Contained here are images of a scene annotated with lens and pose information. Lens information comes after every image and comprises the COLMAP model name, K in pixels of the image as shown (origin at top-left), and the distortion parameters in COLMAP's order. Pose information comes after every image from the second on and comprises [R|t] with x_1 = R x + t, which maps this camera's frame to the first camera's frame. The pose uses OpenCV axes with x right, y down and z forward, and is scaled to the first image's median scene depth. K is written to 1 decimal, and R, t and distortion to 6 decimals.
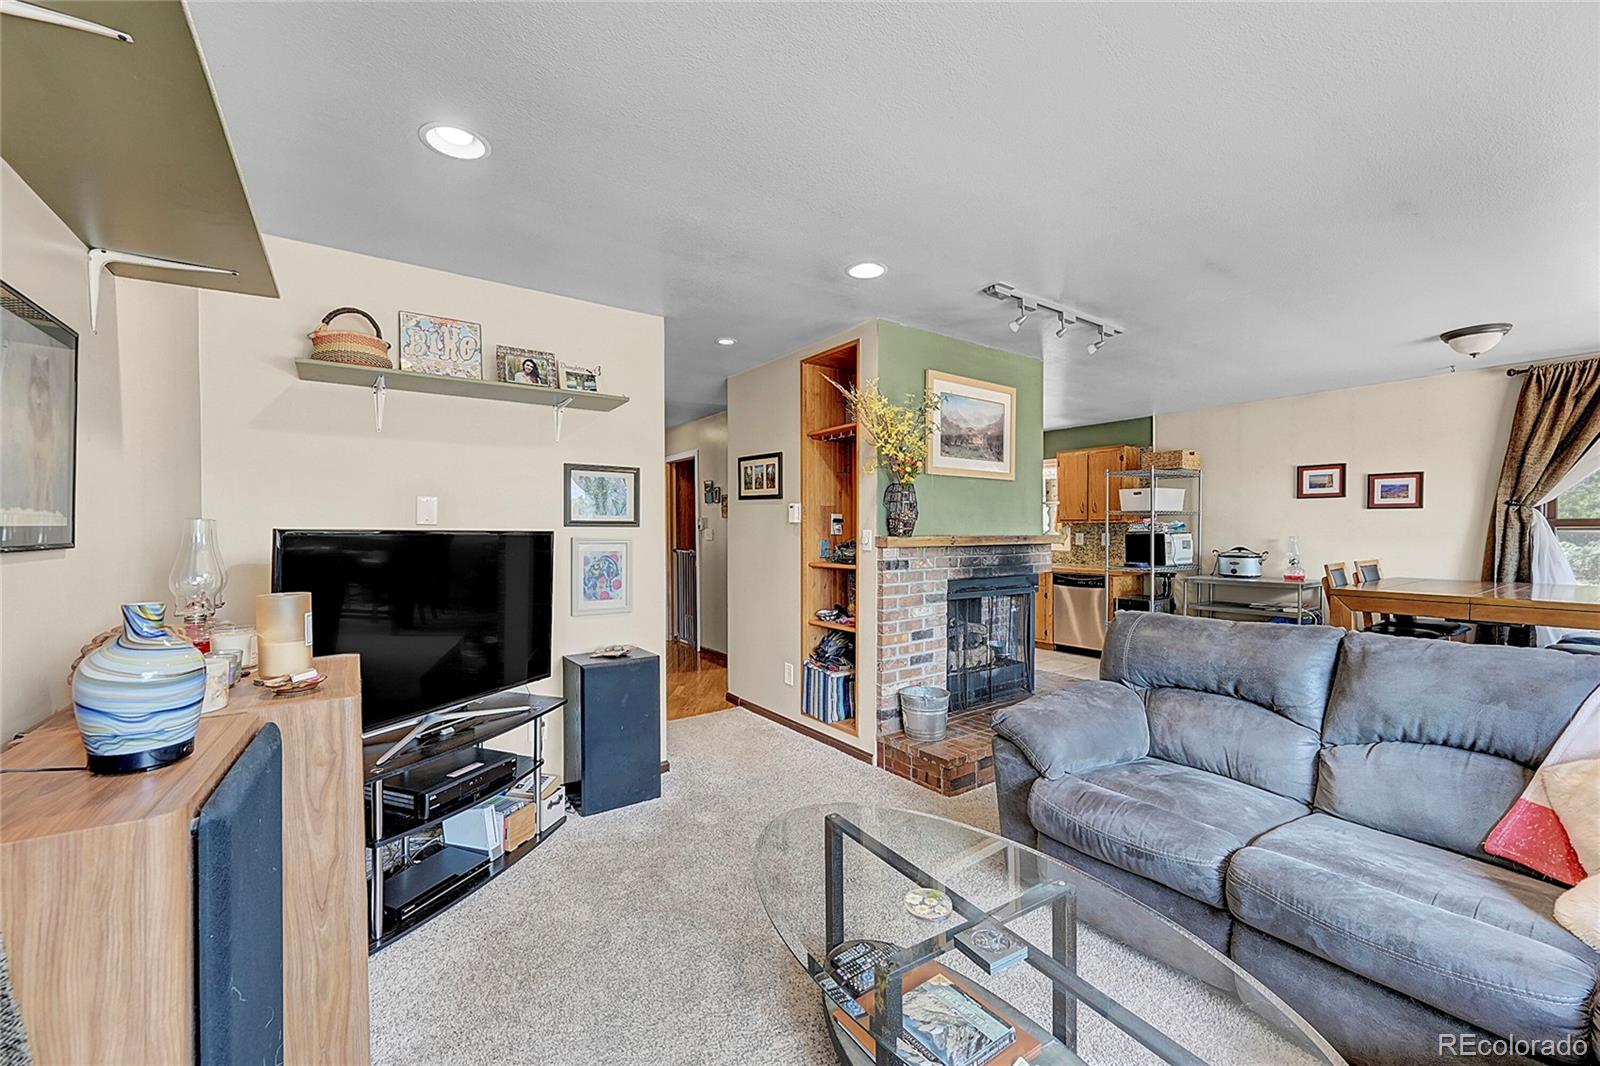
lens RADIAL K [[628.9, 0, 784.6], [0, 628.9, 535.6], [0, 0, 1]] dist [-0.002048, -0.000009]
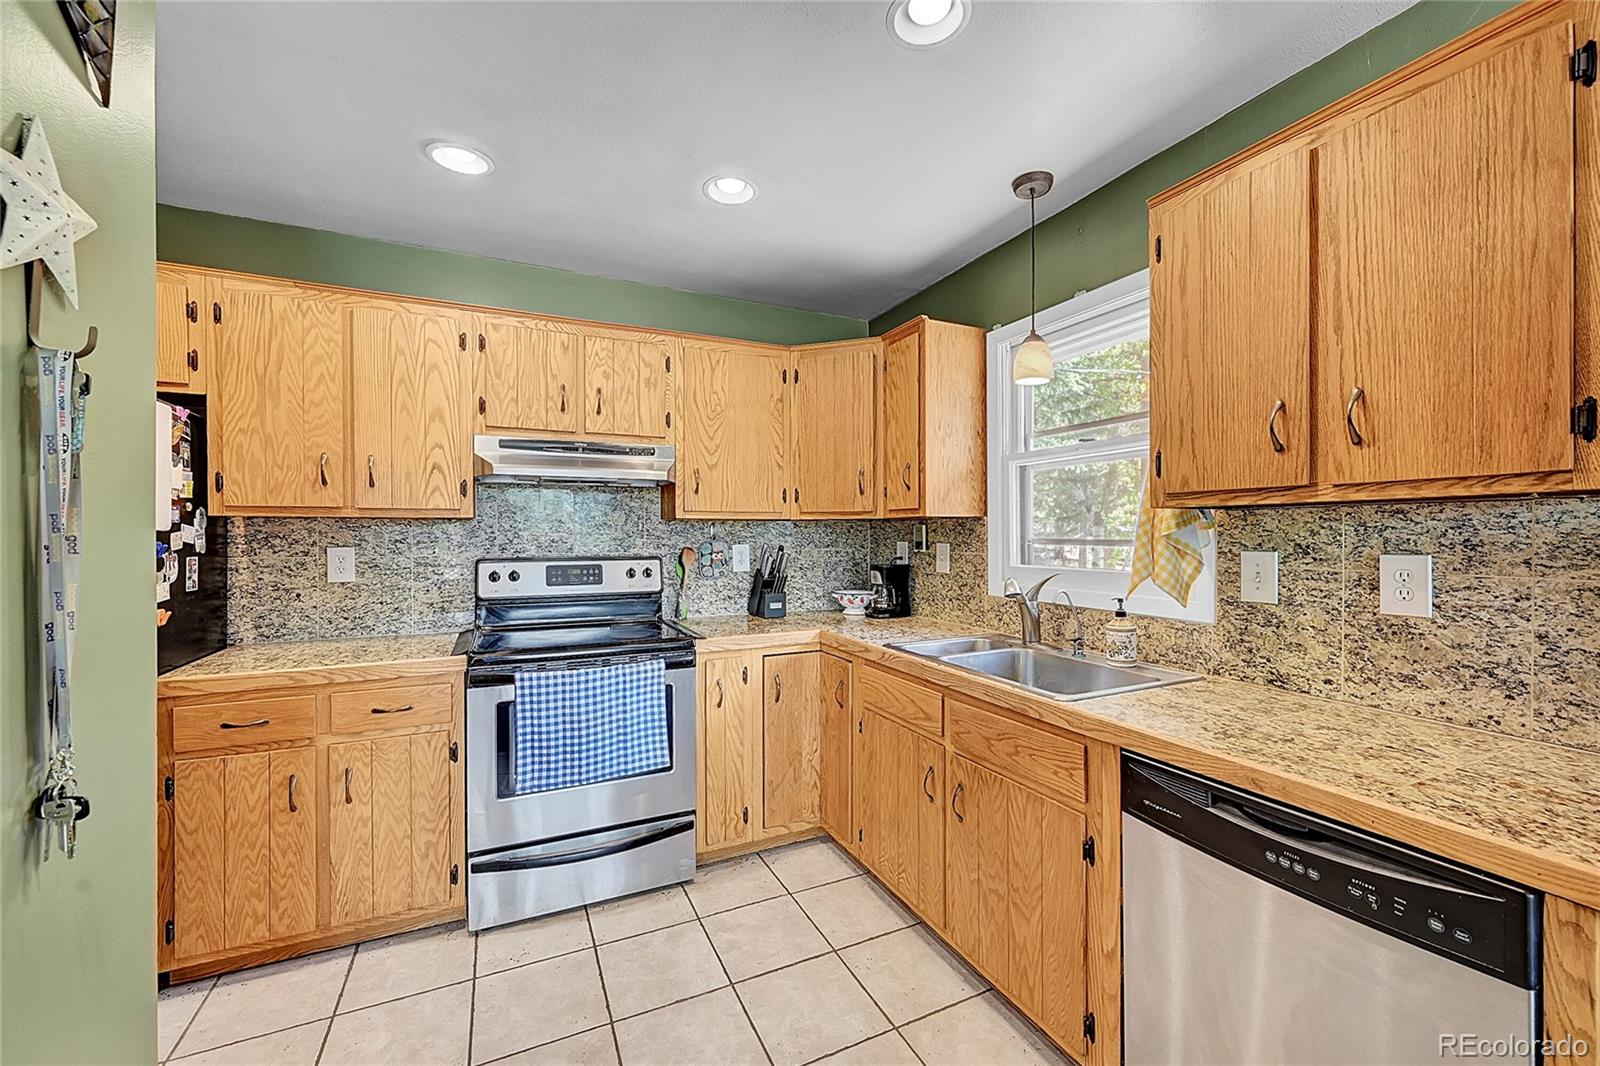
lens RADIAL K [[628.9, 0, 784.6], [0, 628.9, 535.6], [0, 0, 1]] dist [-0.002048, -0.000009]
pose [[0.985063, -0.001743, -0.172186, 0.339290], [0.001327, 0.999996, -0.002528, -0.009677], [0.172190, 0.002261, 0.985061, 0.747452]]
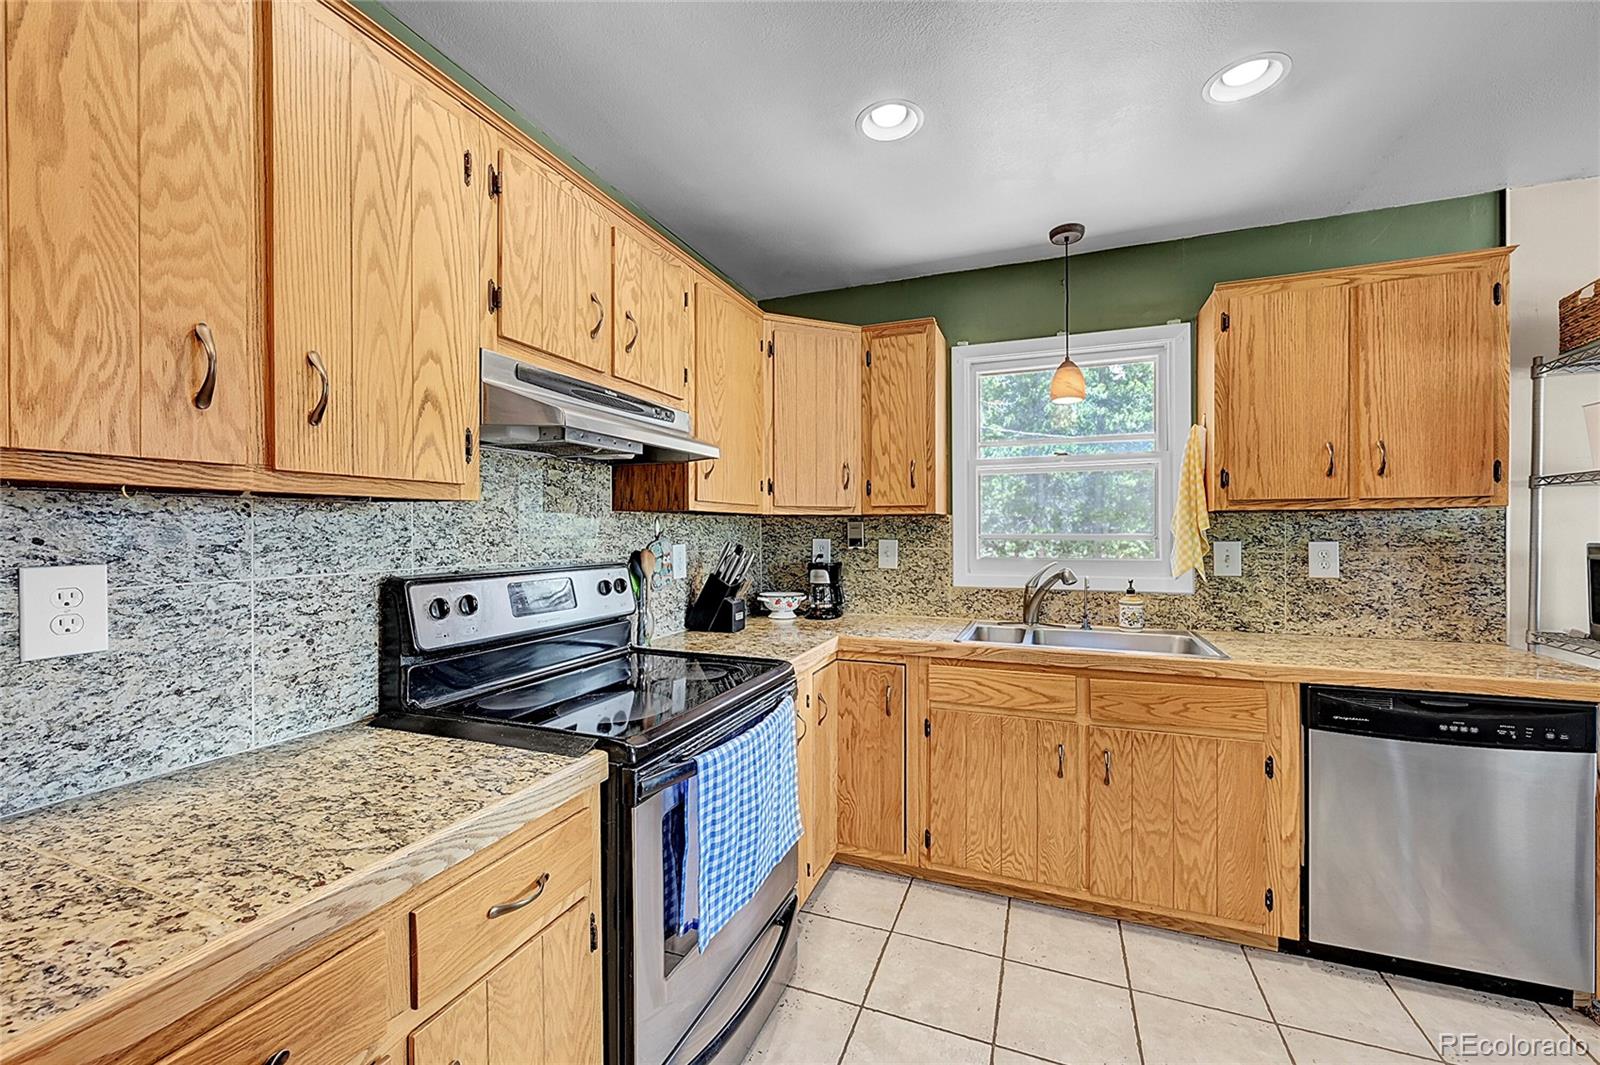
lens RADIAL K [[628.9, 0, 784.6], [0, 628.9, 535.1], [0, 0, 1]] dist [-0.002048, -0.000009]
pose [[0.833272, -0.007579, 0.552811, 0.078792], [0.007859, 0.999967, 0.001863, -0.010138], [-0.552807, 0.002792, 0.833305, 0.855062]]
